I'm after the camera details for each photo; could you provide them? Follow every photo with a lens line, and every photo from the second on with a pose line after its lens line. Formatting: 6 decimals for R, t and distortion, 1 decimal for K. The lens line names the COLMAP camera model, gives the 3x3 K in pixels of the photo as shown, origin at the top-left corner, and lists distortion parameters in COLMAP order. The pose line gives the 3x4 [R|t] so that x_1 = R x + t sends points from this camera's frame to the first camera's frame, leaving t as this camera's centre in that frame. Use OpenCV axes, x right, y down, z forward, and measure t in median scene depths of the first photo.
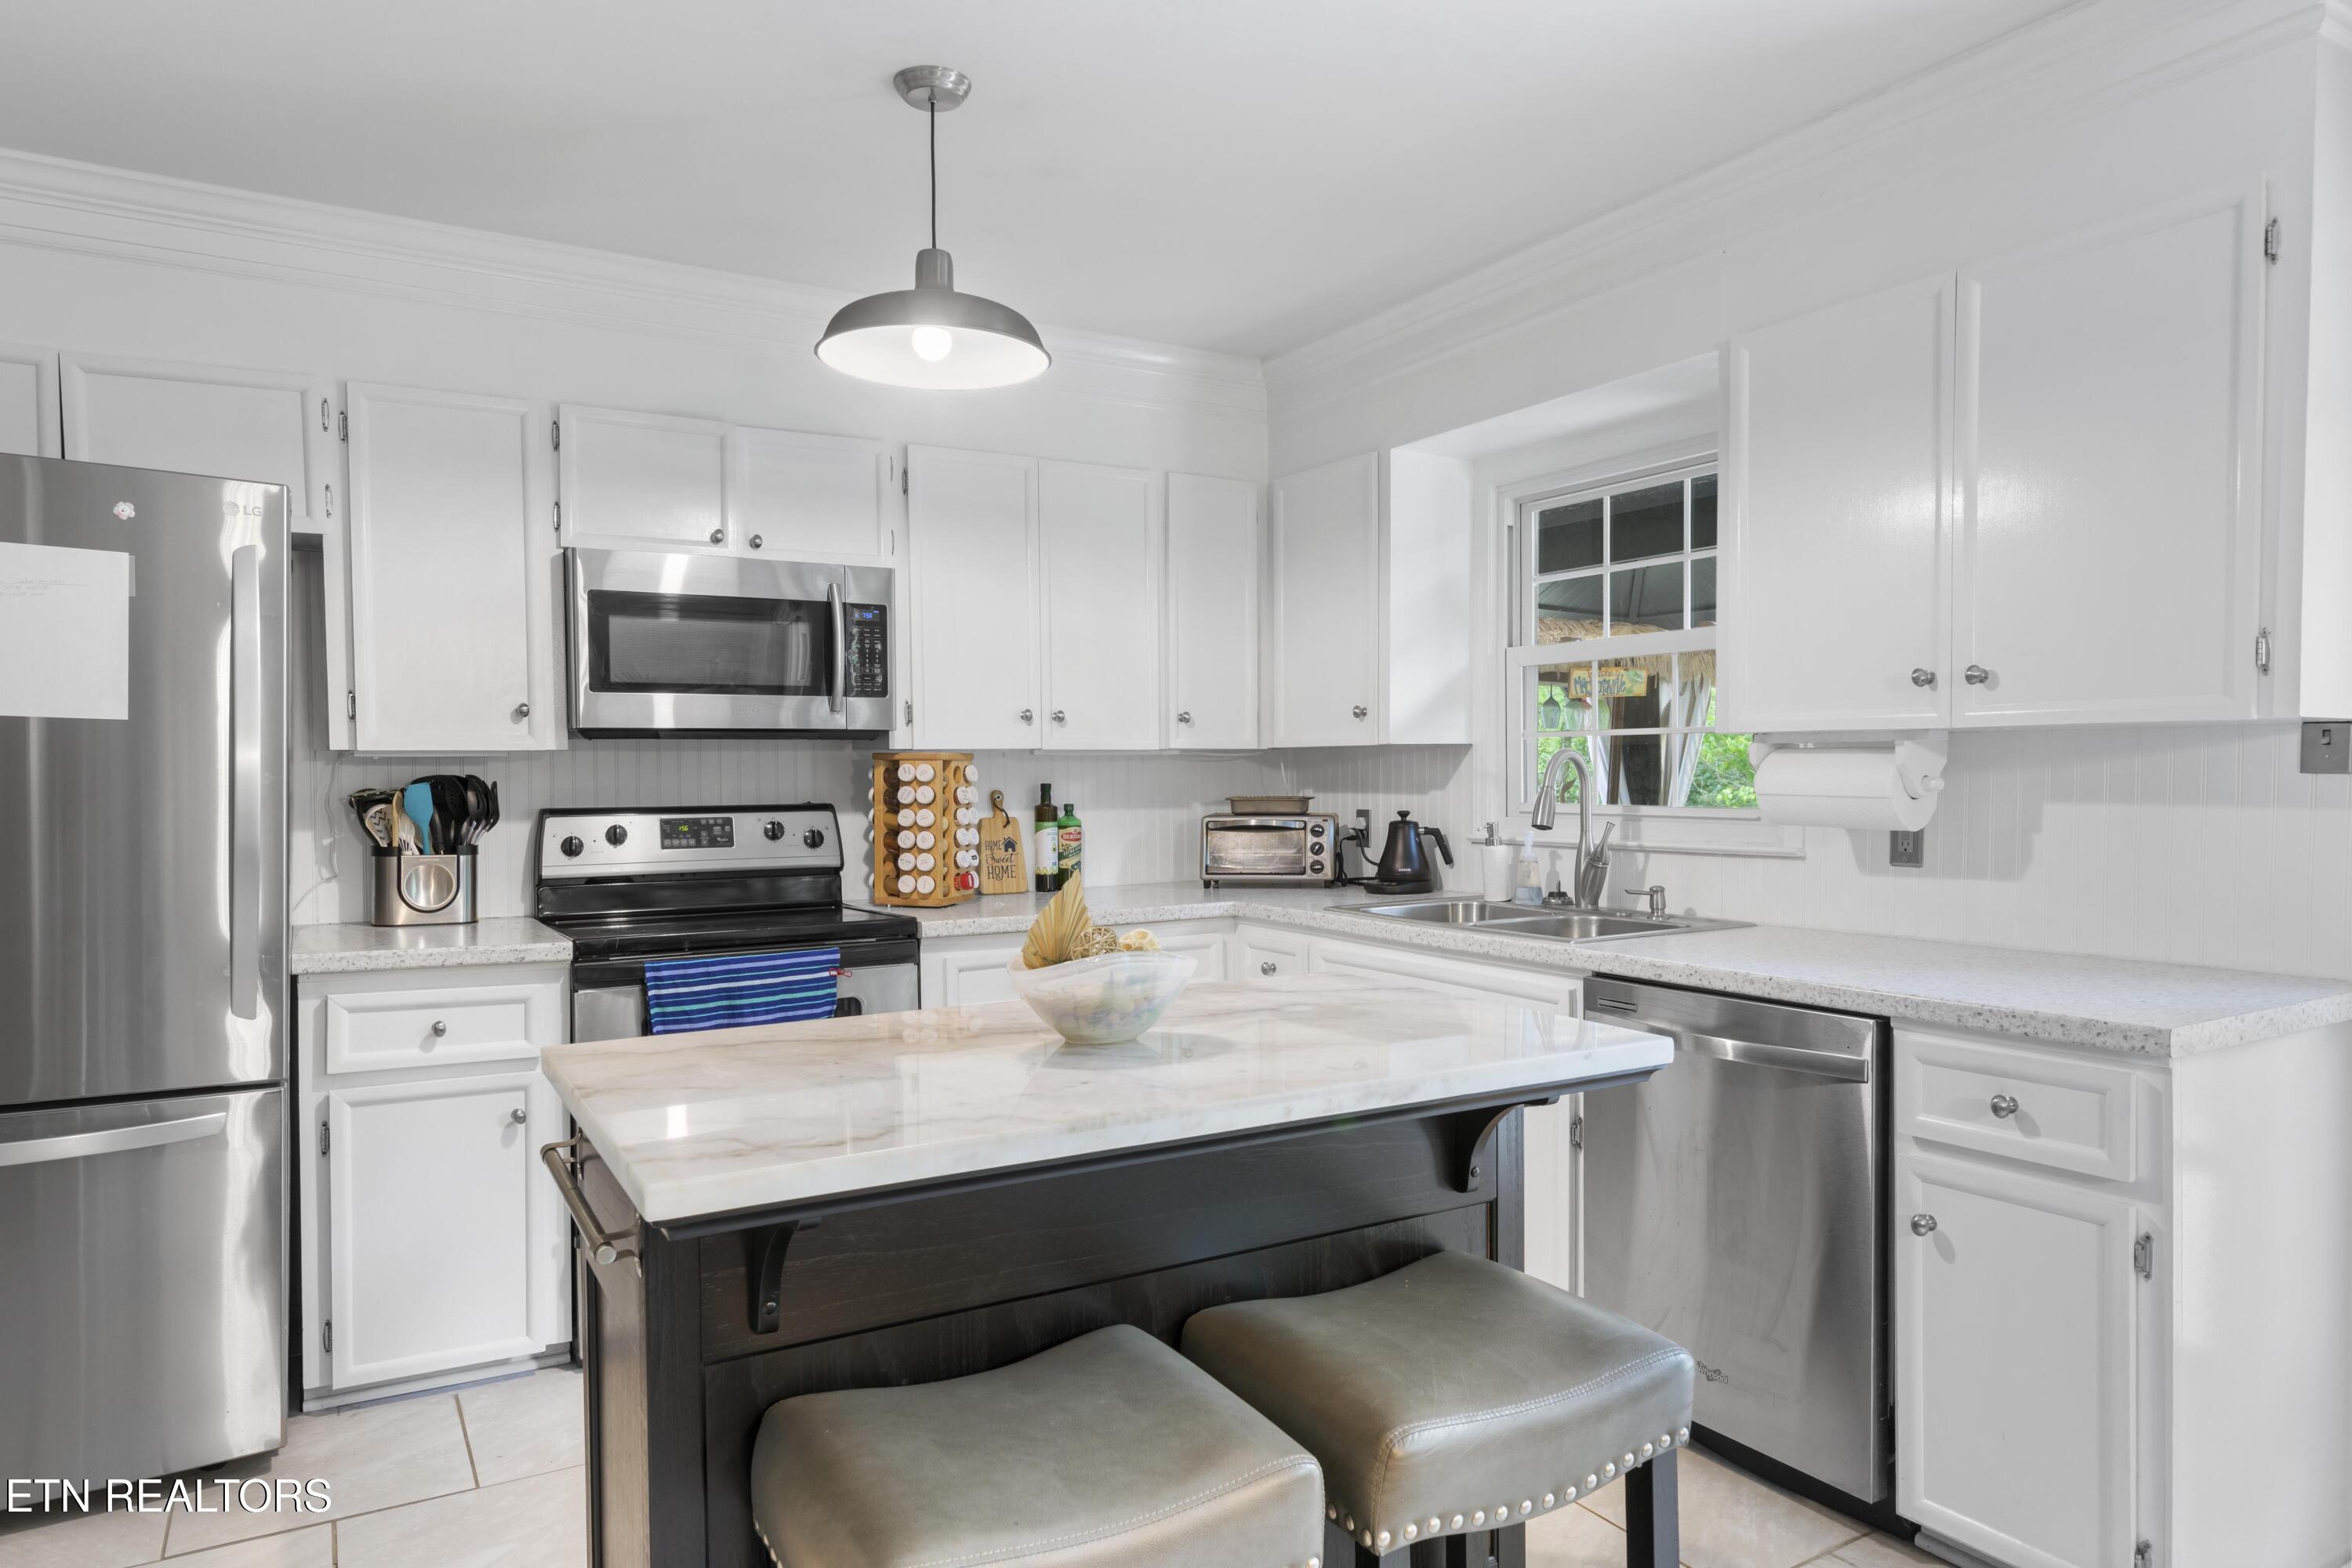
lens RADIAL K [[1450.4, 0, 1170.0], [0, 1450.4, 803.7], [0, 0, 1]] dist [0.009679, 0.001412]
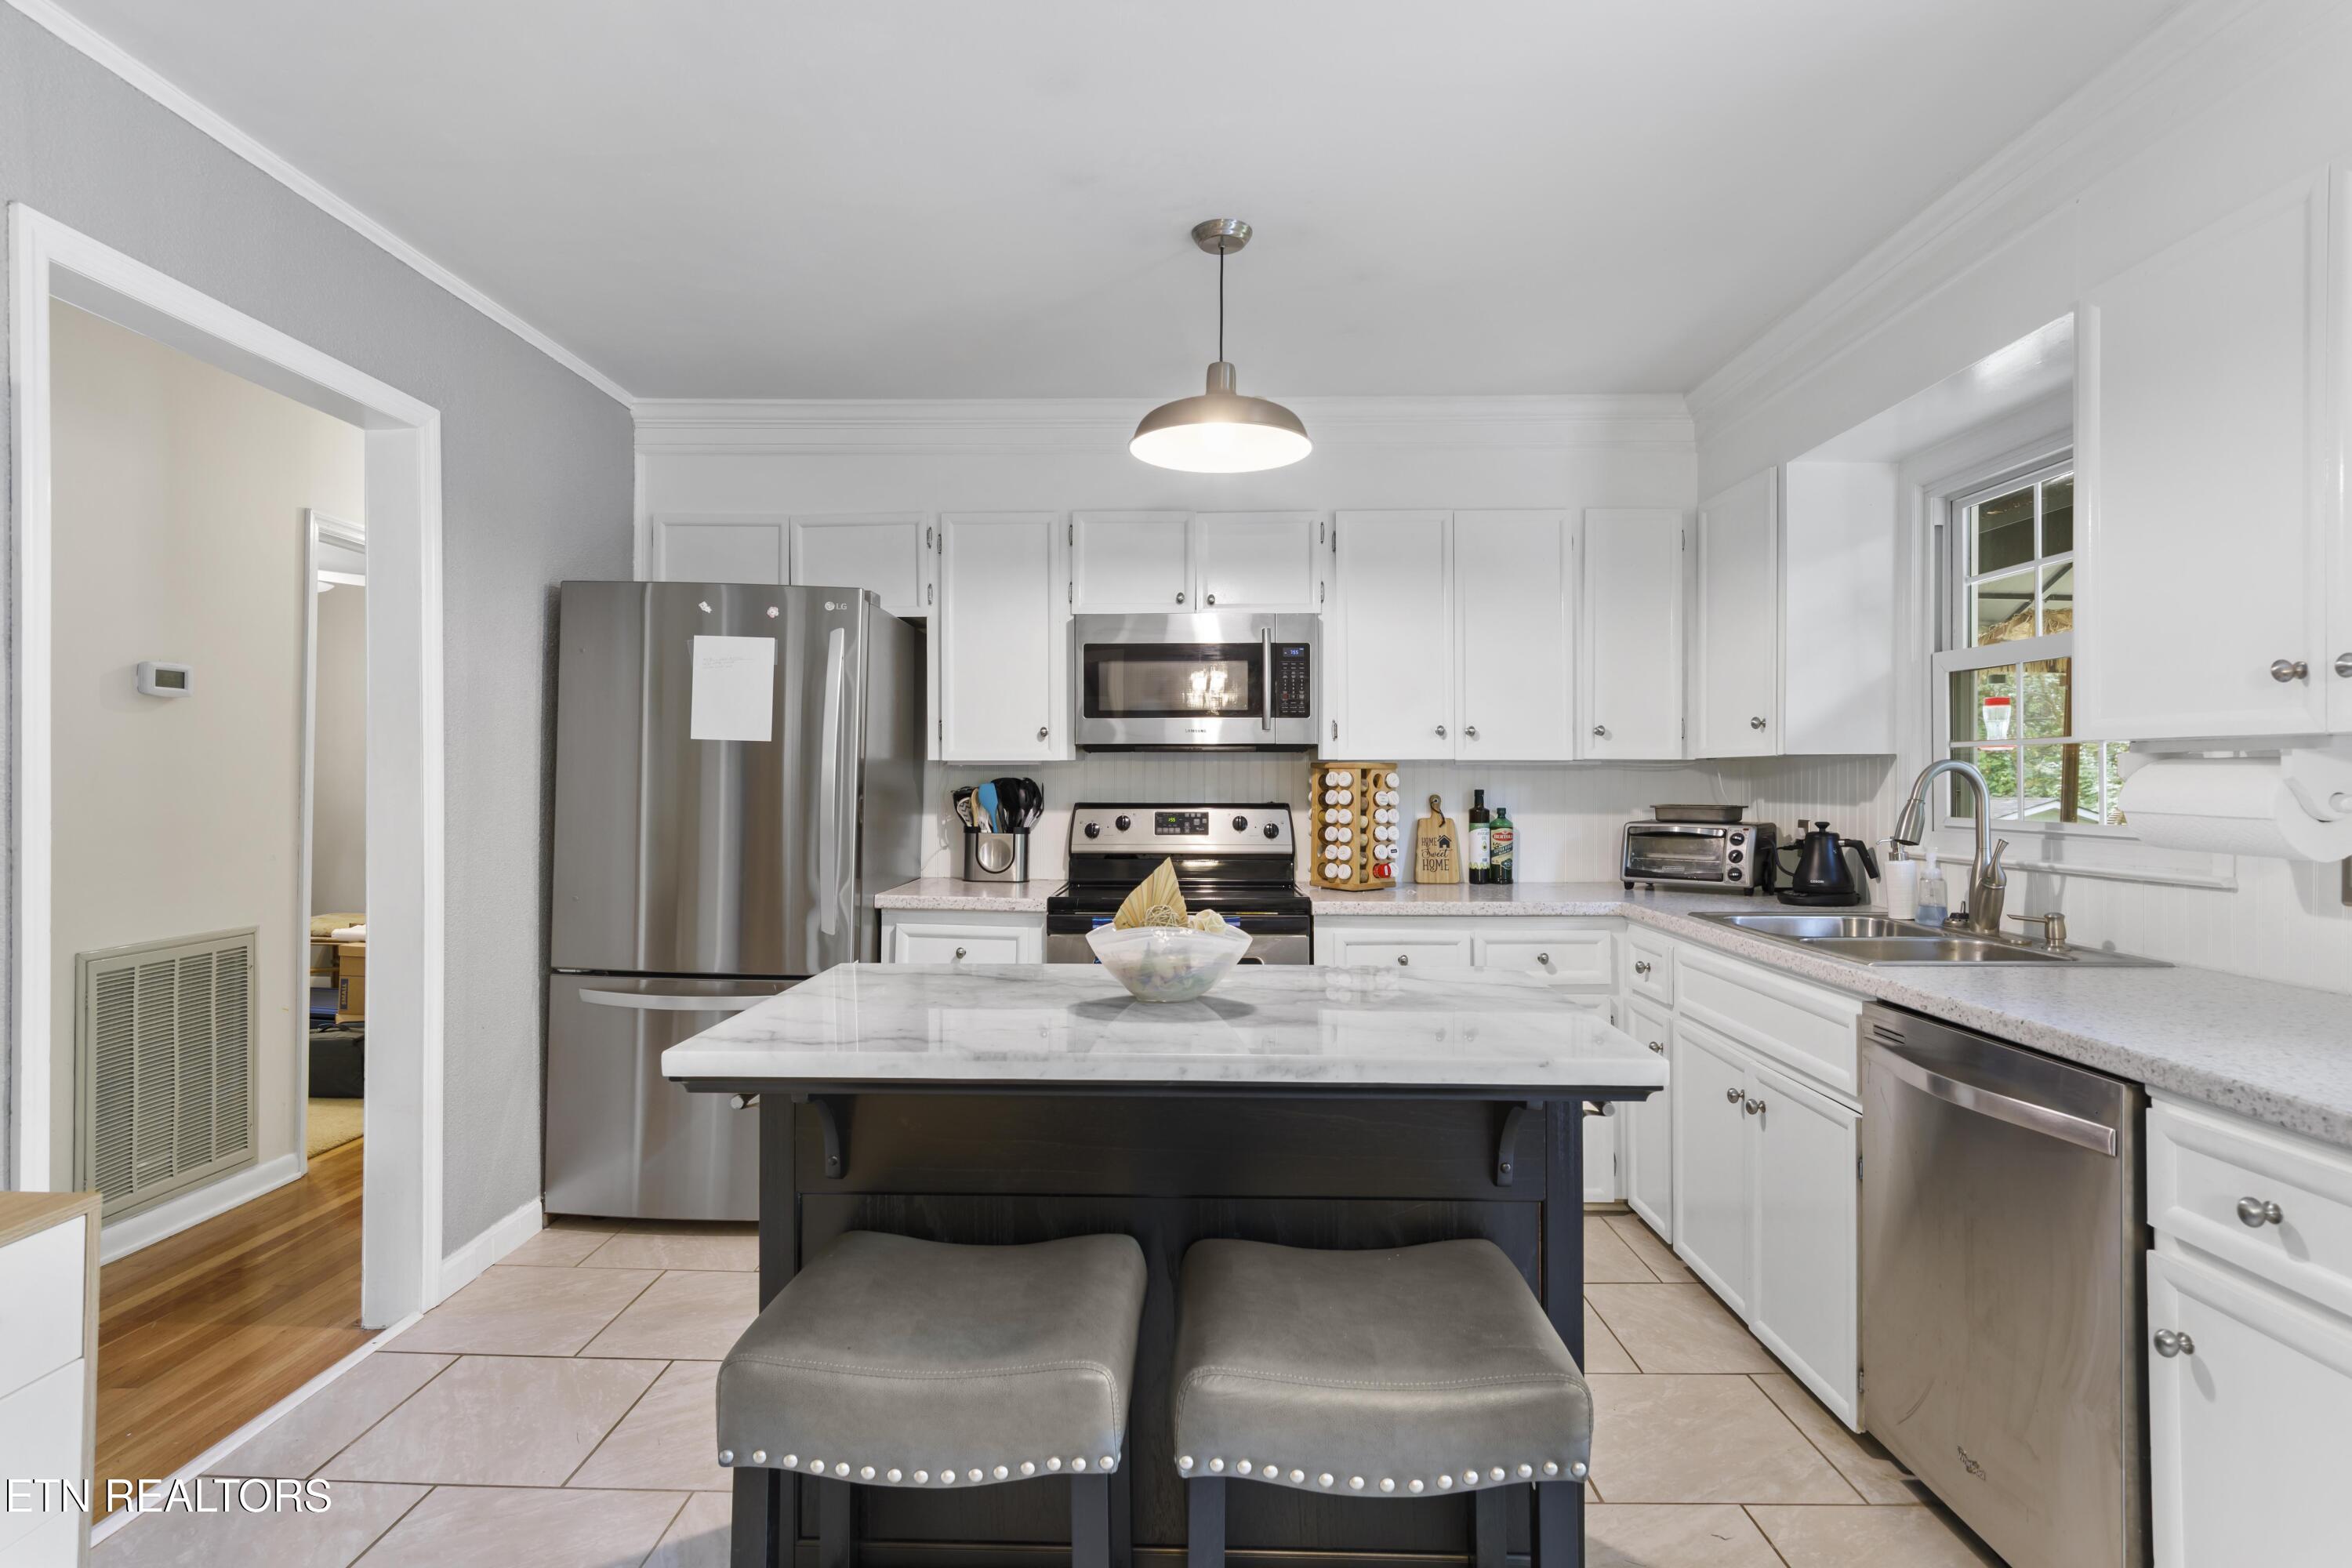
lens RADIAL K [[1199.7, 0, 1165.1], [0, 1199.7, 768.1], [0, 0, 1]] dist [0.009660, 0.000002]
pose [[0.848795, 0.003707, -0.528709, 0.240667], [-0.020102, 0.999479, -0.025265, -0.002235], [0.528340, 0.032073, 0.848427, 0.072324]]
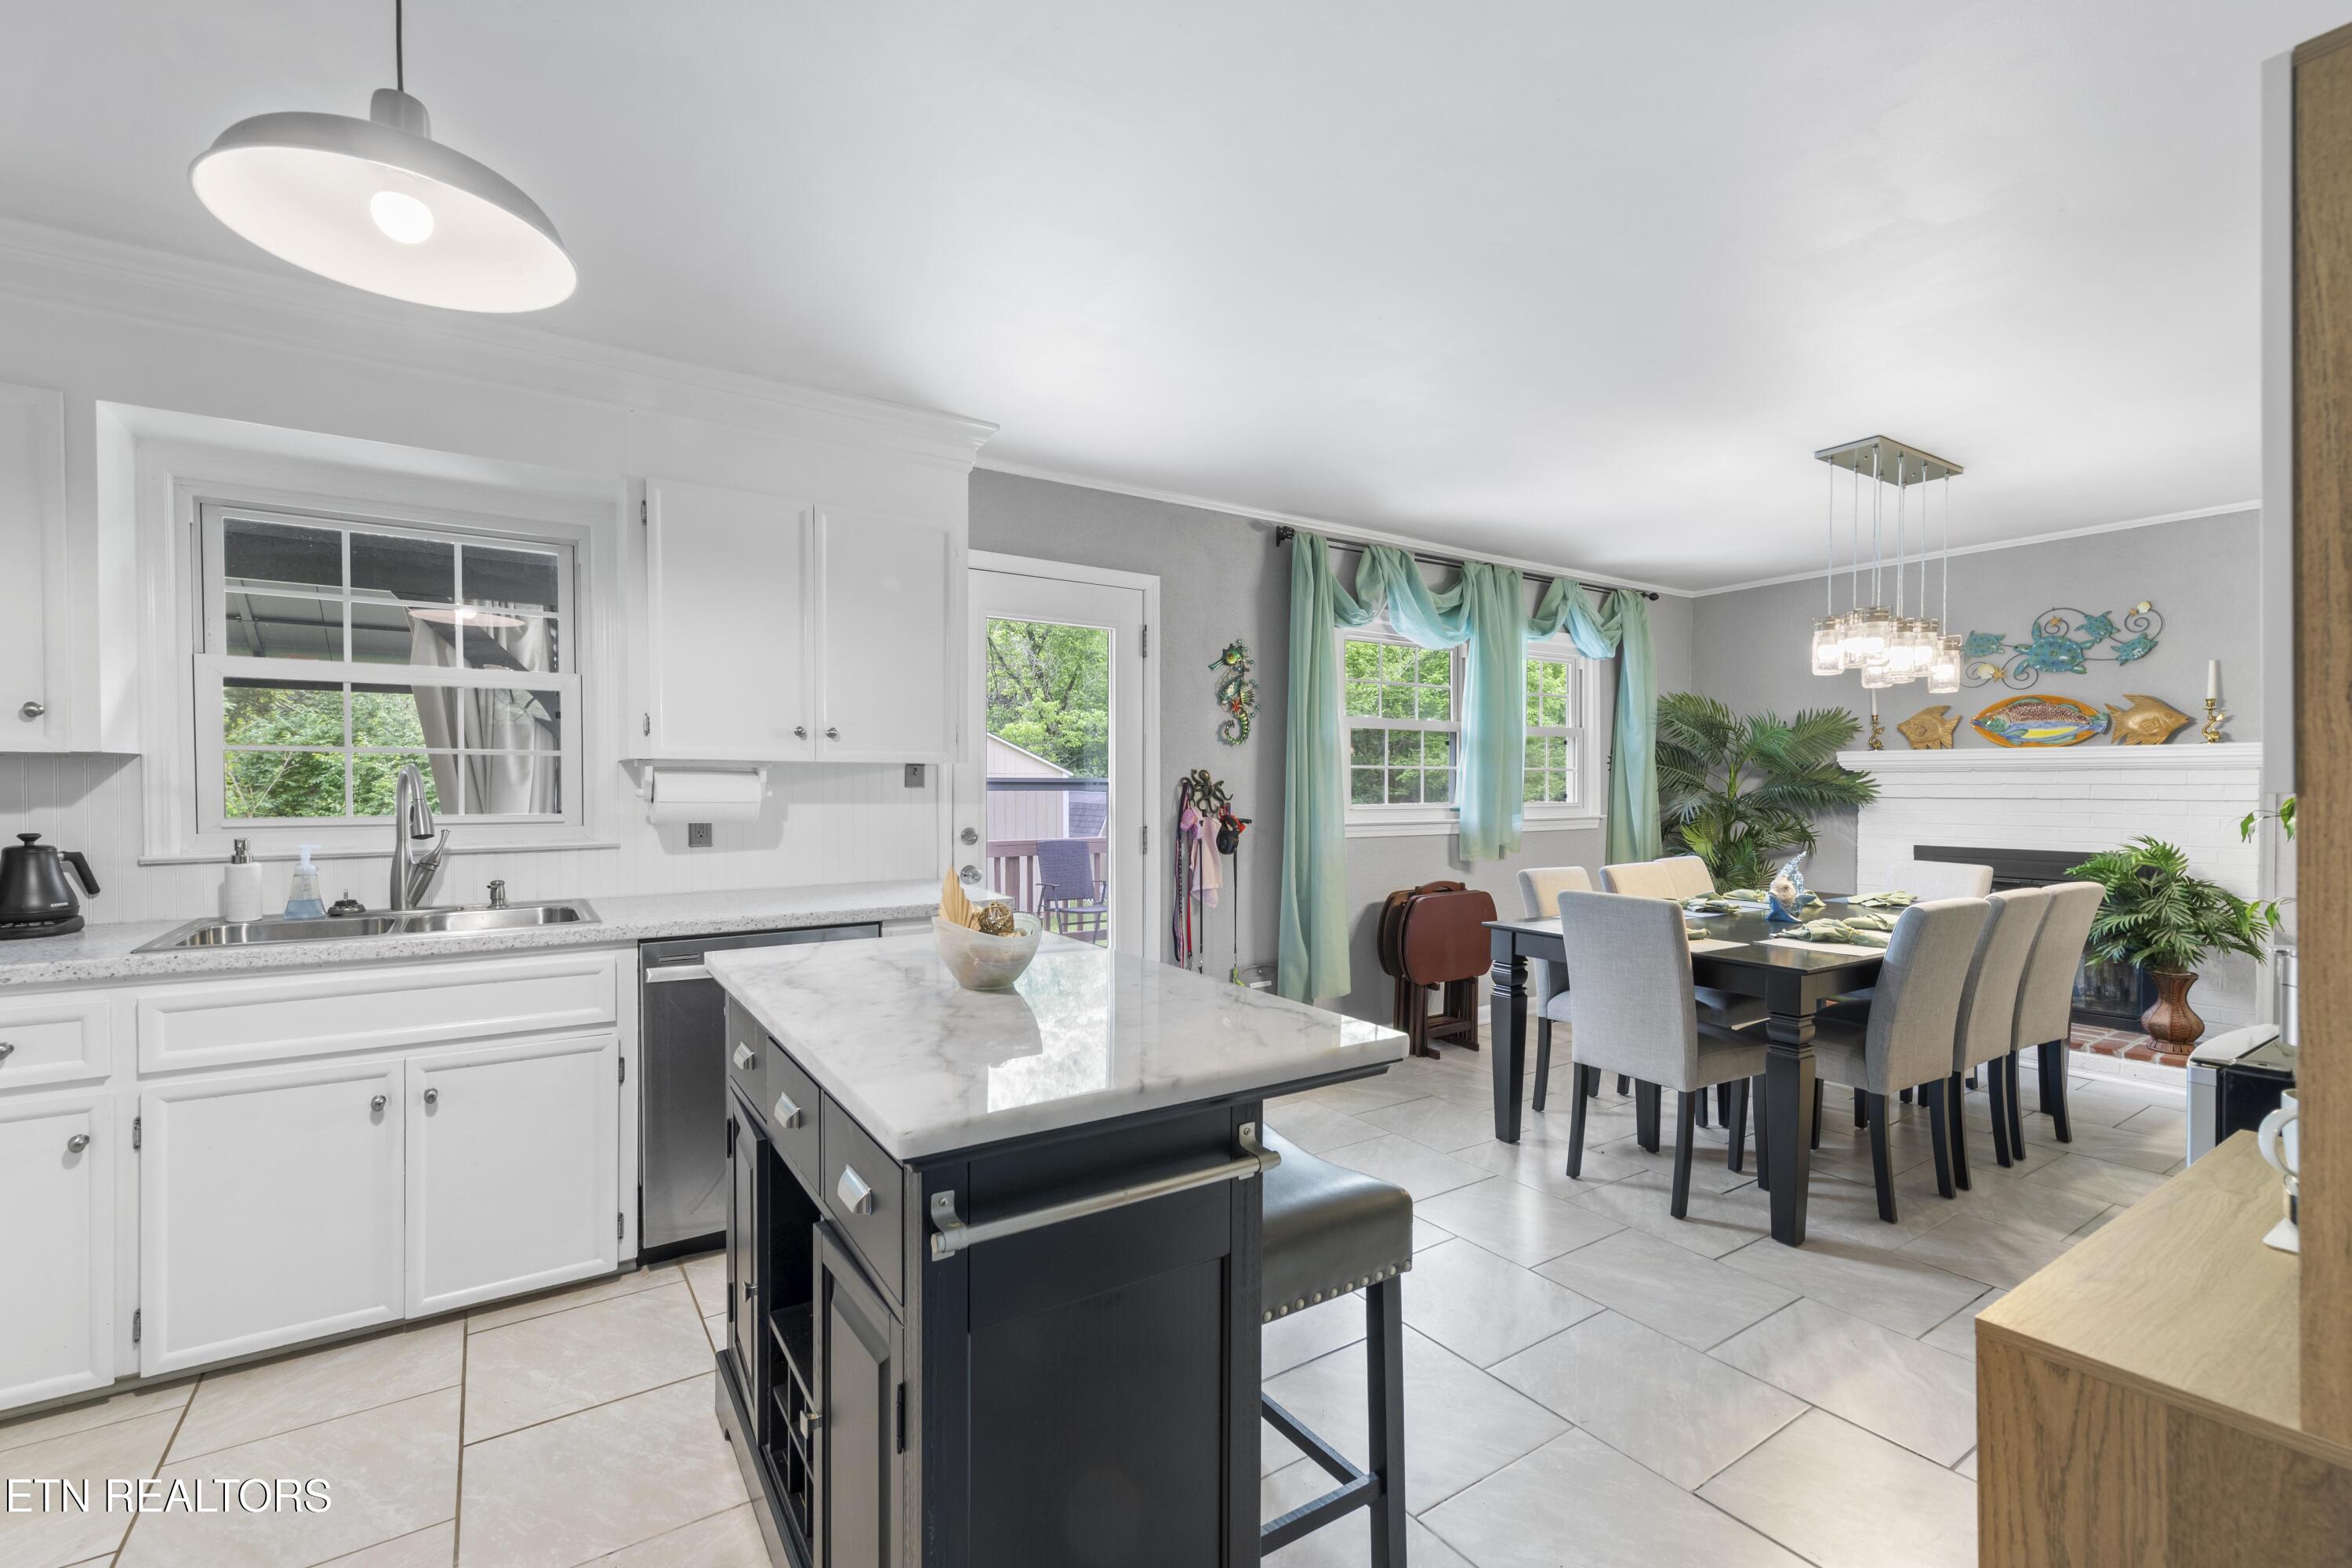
lens RADIAL K [[999.4, 0, 1172.1], [0, 999.4, 794.7], [0, 0, 1]] dist [-0.003496, -0.000036]
pose [[-0.058253, 0.004961, 0.998290, -0.482752], [0.028689, 0.999583, -0.003293, 0.003776], [-0.997890, 0.028448, -0.058371, 0.443772]]
